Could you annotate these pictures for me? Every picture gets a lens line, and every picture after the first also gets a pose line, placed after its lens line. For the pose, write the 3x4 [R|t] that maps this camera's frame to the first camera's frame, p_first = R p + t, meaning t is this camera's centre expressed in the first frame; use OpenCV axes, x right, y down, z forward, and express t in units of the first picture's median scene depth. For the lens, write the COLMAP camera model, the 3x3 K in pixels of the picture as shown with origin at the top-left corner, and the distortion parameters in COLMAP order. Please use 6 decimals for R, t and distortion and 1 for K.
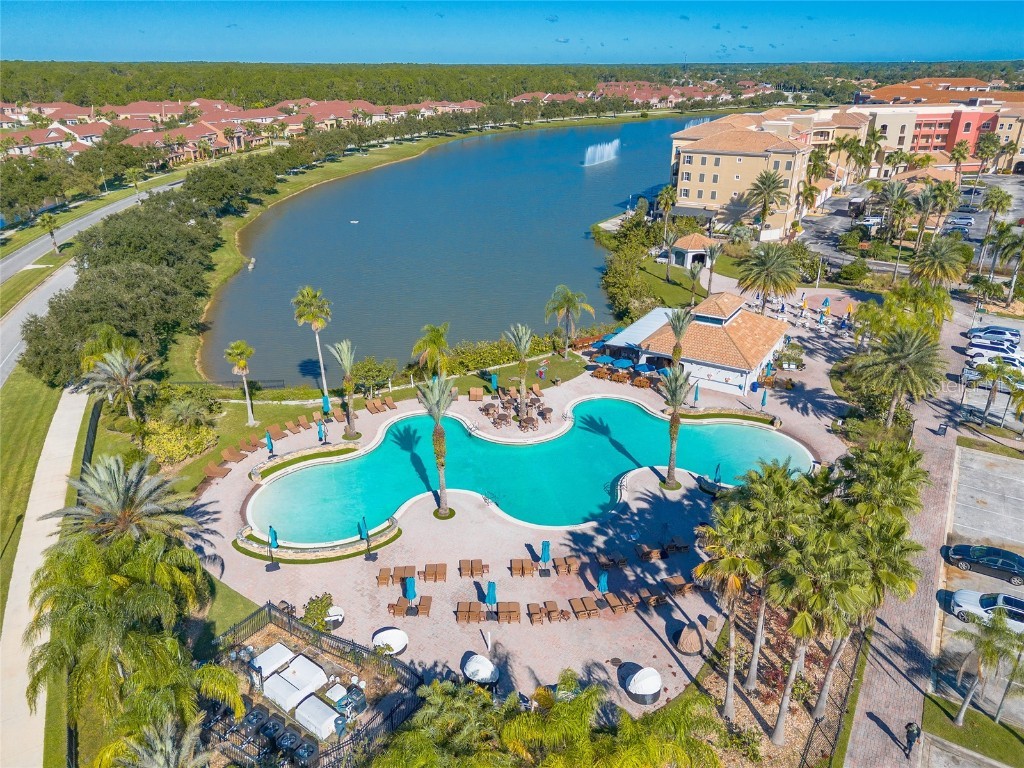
lens RADIAL K [[719.4, 0, 512.0], [0, 719.4, 384.0], [0, 0, 1]] dist [0.054130, -0.062033]
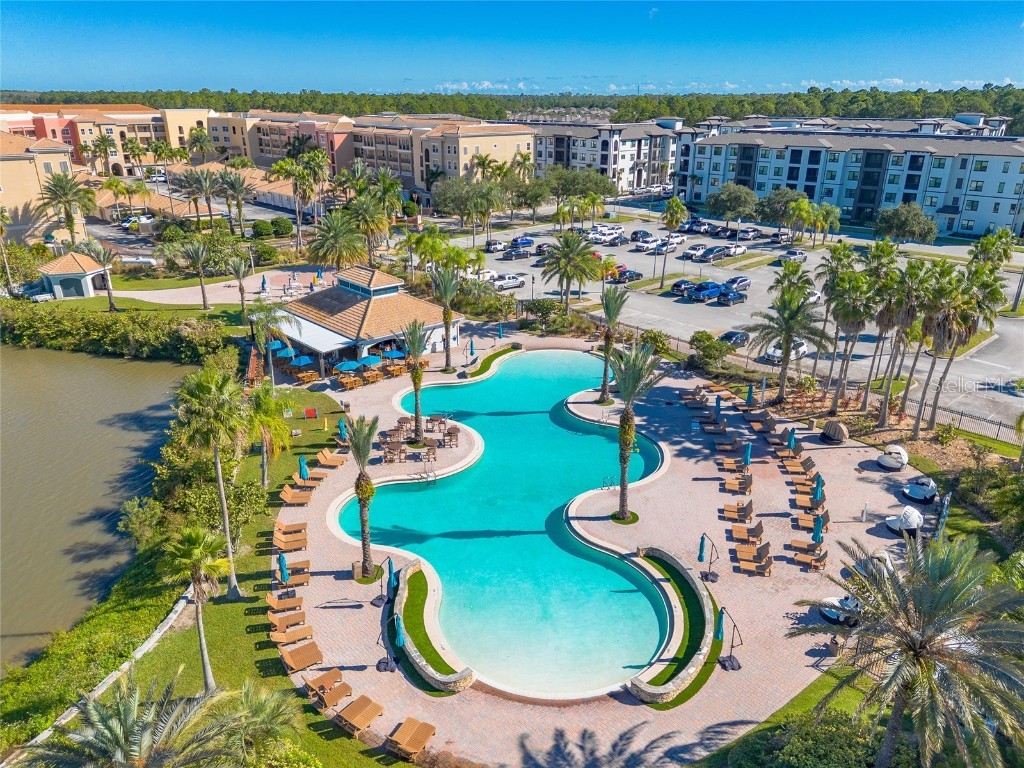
lens RADIAL K [[719.4, 0, 512.0], [0, 719.4, 384.0], [0, 0, 1]] dist [0.054130, -0.062033]
pose [[0.276685, -0.350493, 0.894763, -0.734044], [0.381395, 0.894689, 0.232527, -0.177027], [-0.882034, 0.276921, 0.381223, 0.687209]]
